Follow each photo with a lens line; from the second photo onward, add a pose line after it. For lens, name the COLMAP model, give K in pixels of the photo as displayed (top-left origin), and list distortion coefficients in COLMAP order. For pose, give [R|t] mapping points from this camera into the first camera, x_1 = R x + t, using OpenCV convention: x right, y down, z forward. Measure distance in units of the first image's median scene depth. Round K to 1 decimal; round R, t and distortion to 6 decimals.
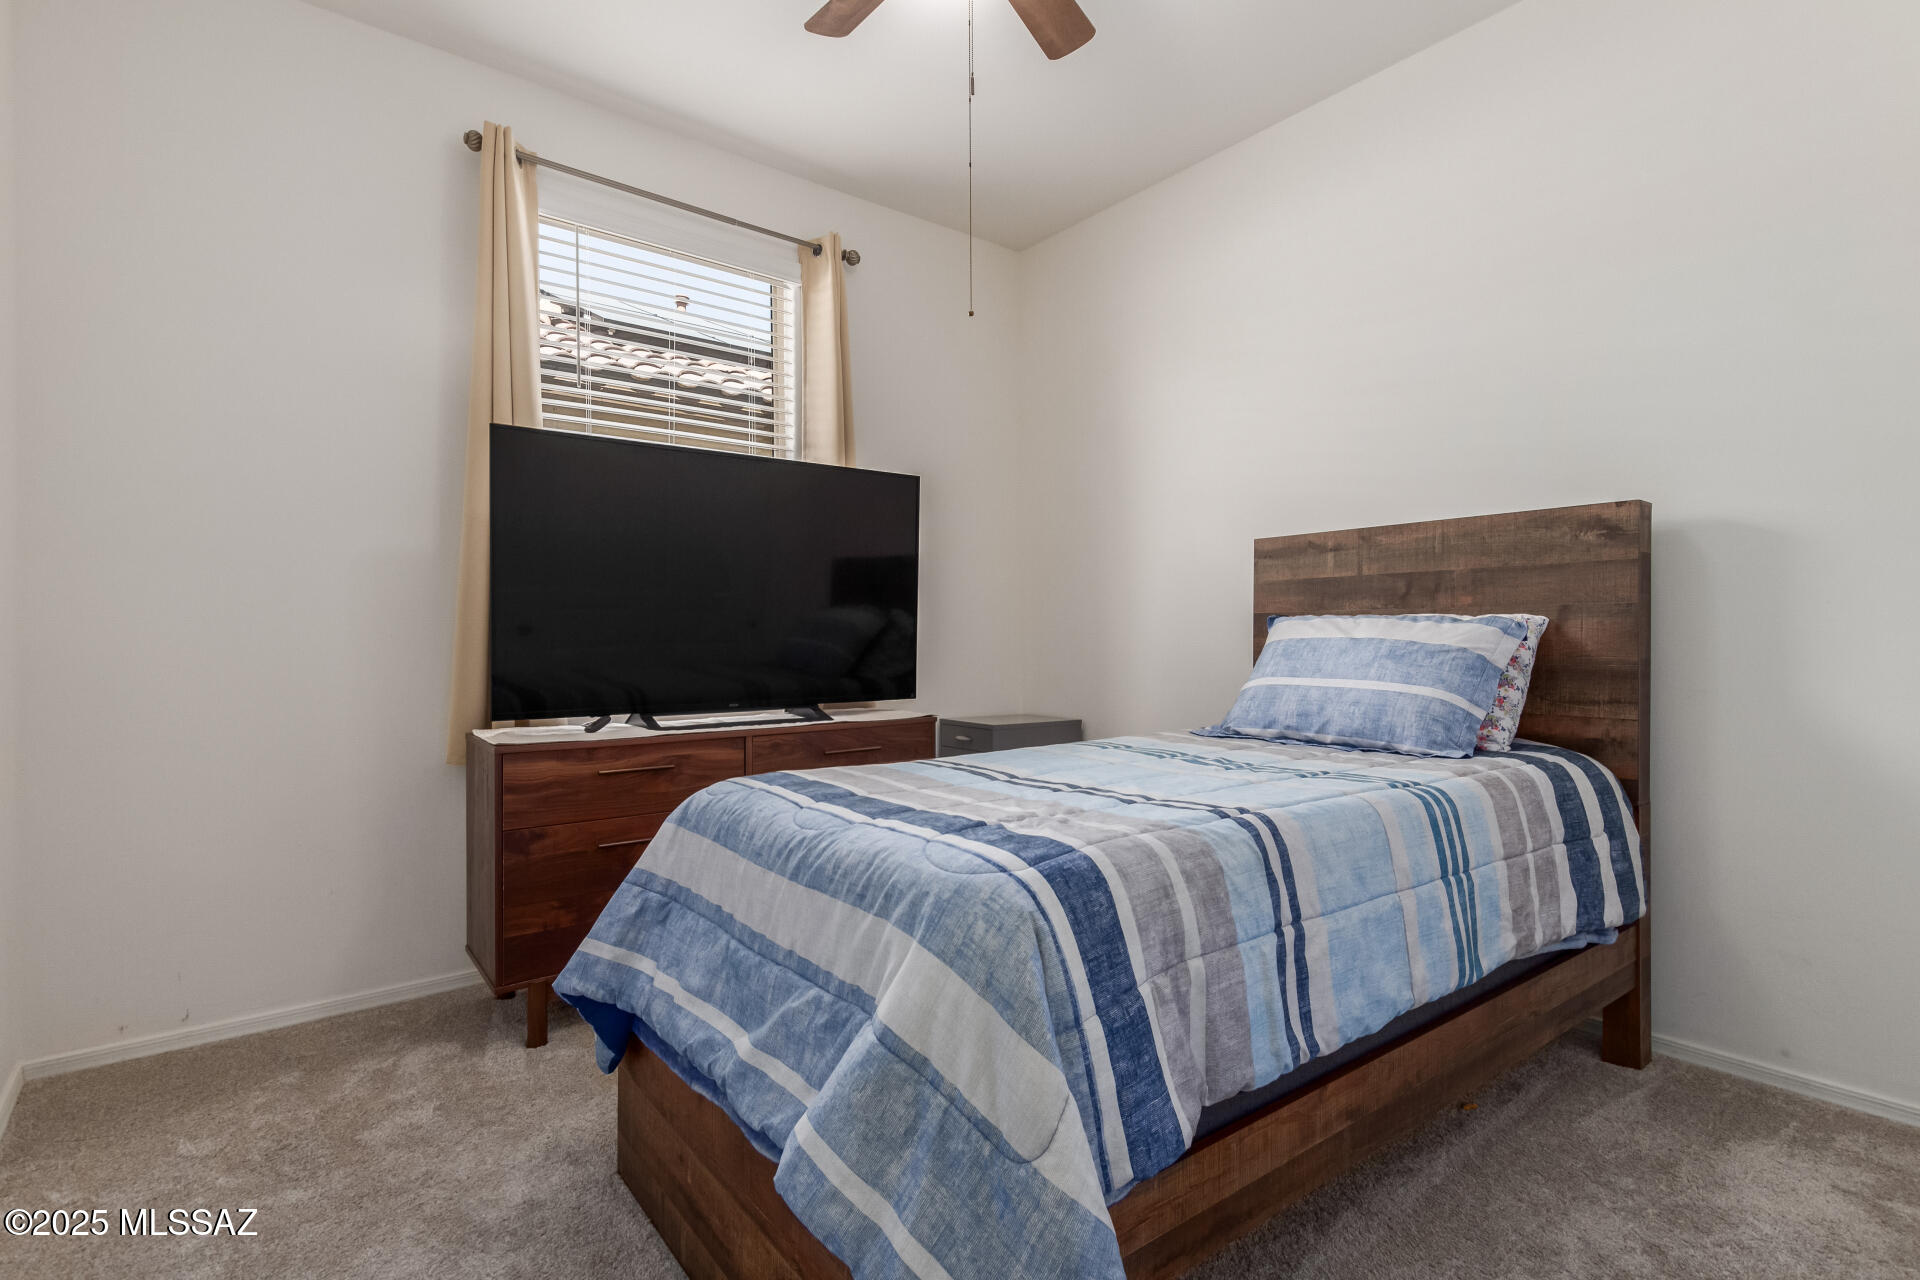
lens RADIAL K [[922.7, 0, 969.7], [0, 922.7, 643.3], [0, 0, 1]] dist [0.016425, 0.000138]
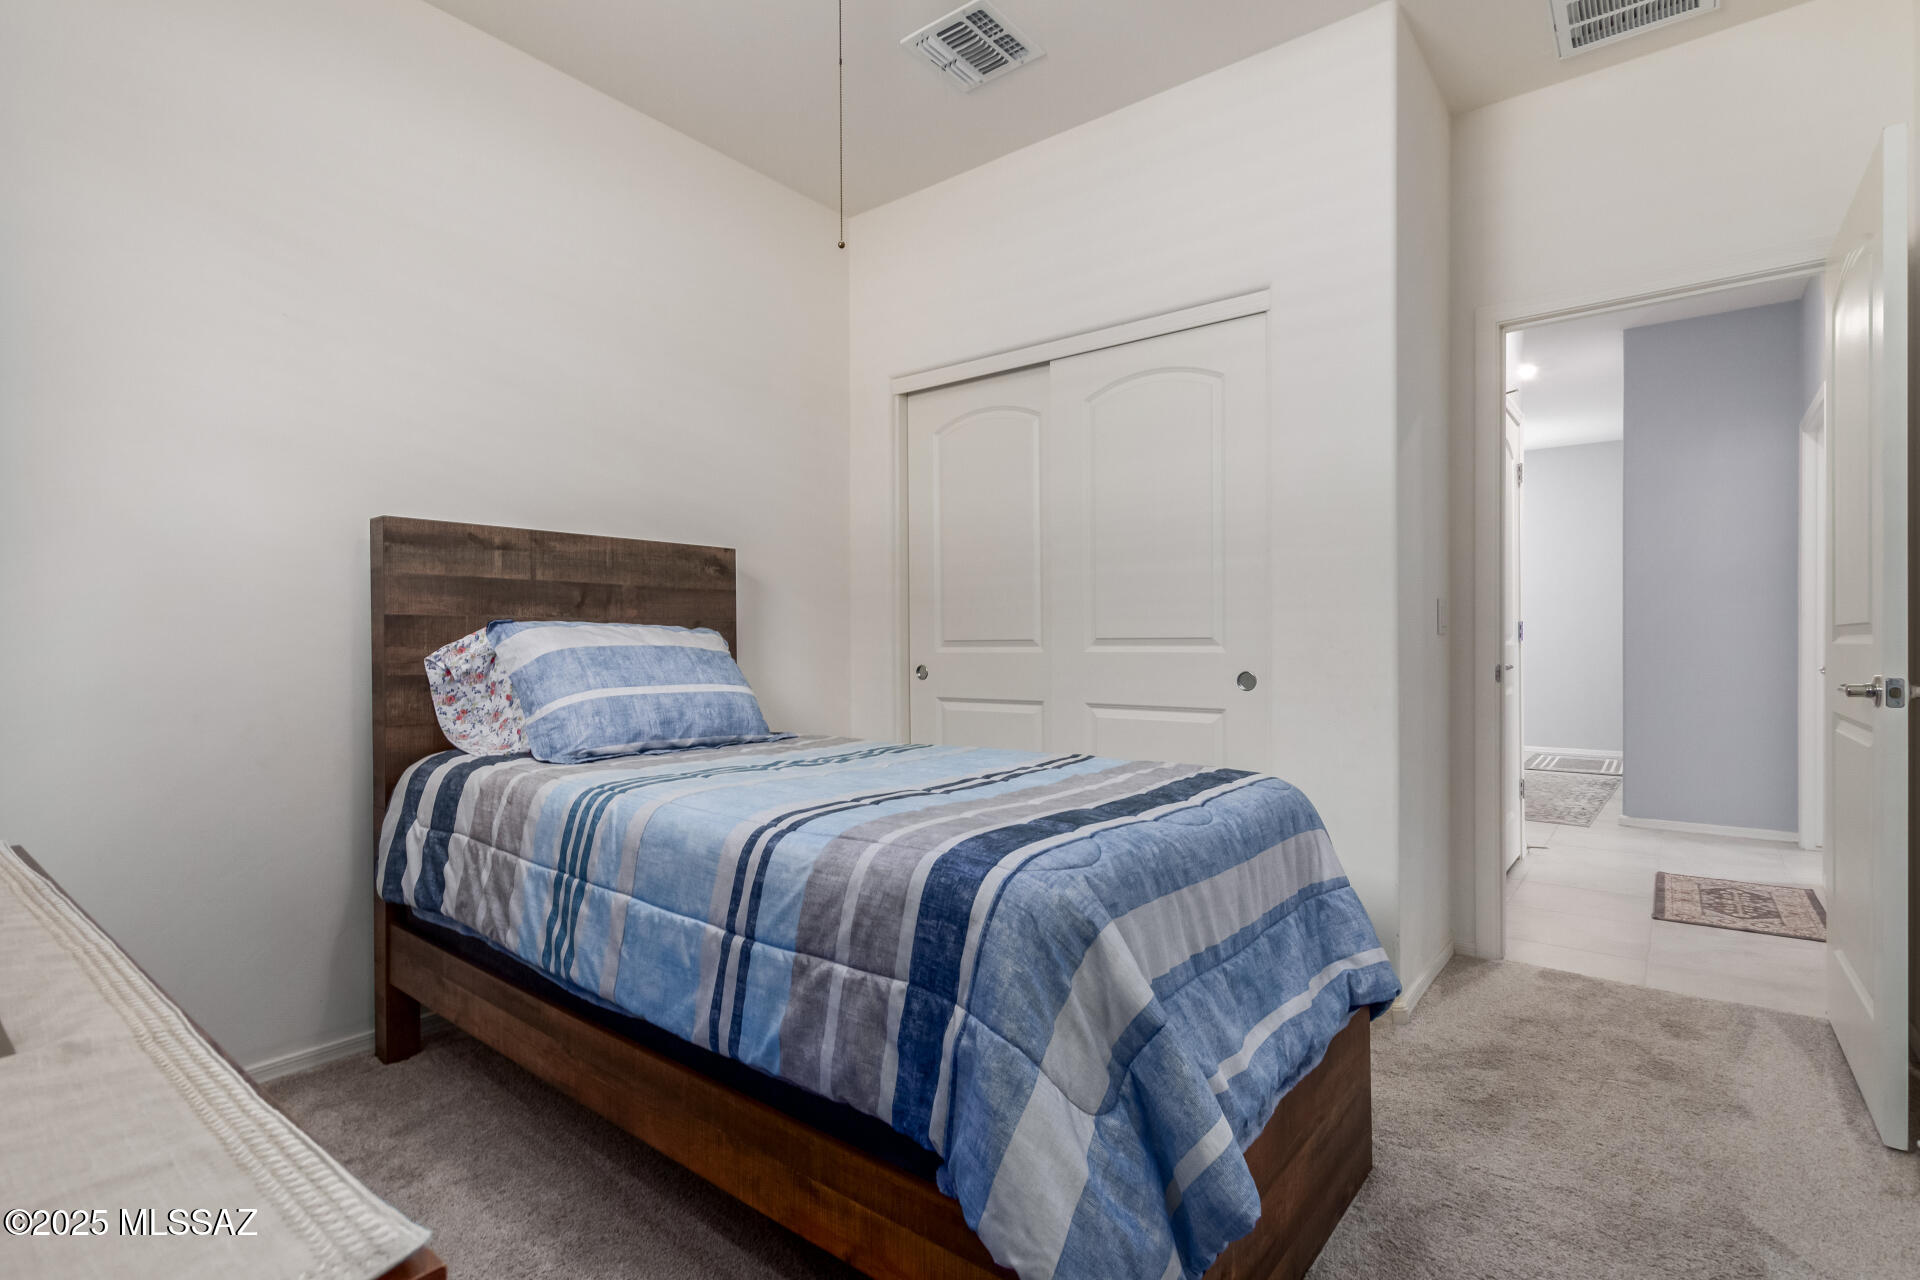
lens RADIAL K [[922.7, 0, 969.7], [0, 922.7, 643.3], [0, 0, 1]] dist [0.016425, 0.000138]
pose [[-0.238140, 0.005703, 0.971214, -0.660673], [0.010942, 0.999935, -0.003189, -0.001364], [-0.971169, 0.009867, -0.238187, 0.880206]]
